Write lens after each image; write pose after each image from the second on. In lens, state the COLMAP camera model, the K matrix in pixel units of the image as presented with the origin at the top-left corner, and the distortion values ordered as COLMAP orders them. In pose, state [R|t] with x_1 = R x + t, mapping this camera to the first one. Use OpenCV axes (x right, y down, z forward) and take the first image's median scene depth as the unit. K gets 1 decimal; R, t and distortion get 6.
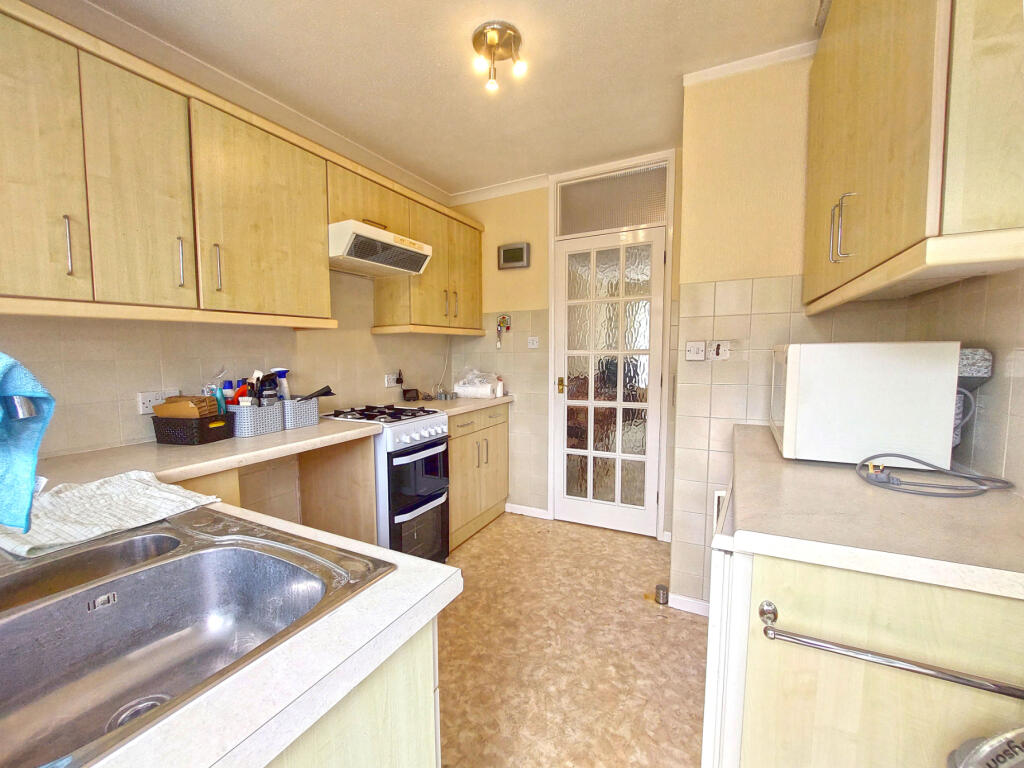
lens RADIAL K [[421.1, 0, 514.4], [0, 421.1, 383.9], [0, 0, 1]] dist [-0.004256, -0.000435]
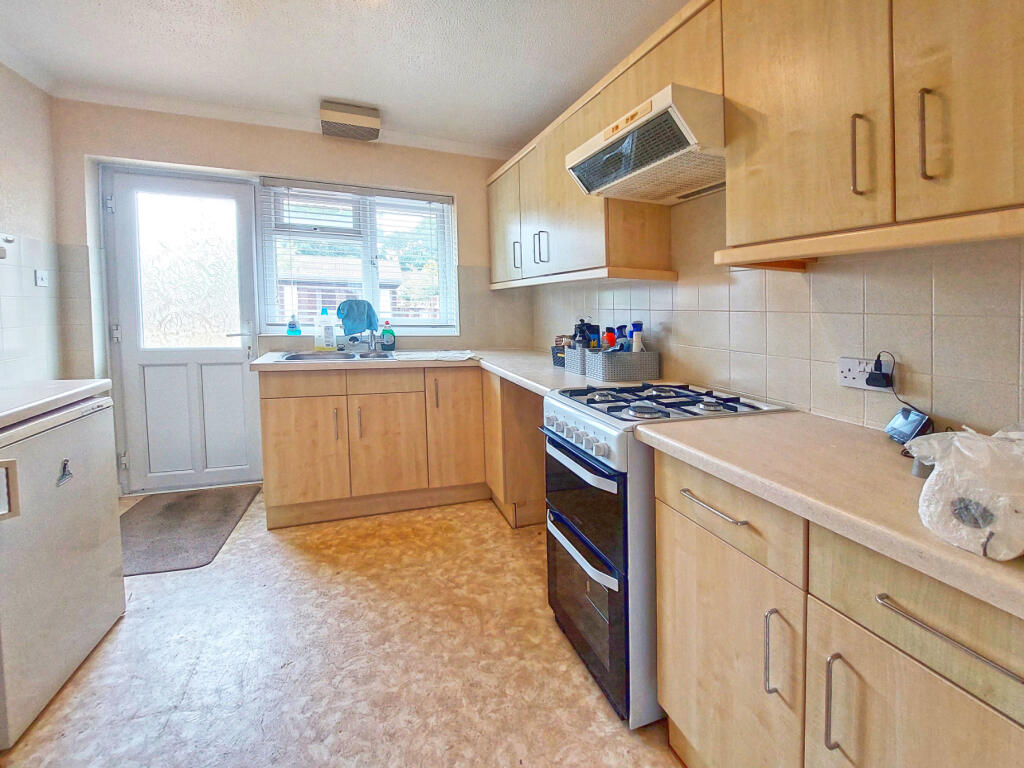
lens RADIAL K [[421.1, 0, 512.6], [0, 421.1, 383.1], [0, 0, 1]] dist [-0.004256, -0.000435]
pose [[-0.660986, 0.138531, -0.737501, 0.274769], [-0.060201, 0.969855, 0.236131, -0.041301], [0.747980, 0.200478, -0.632720, 1.526519]]
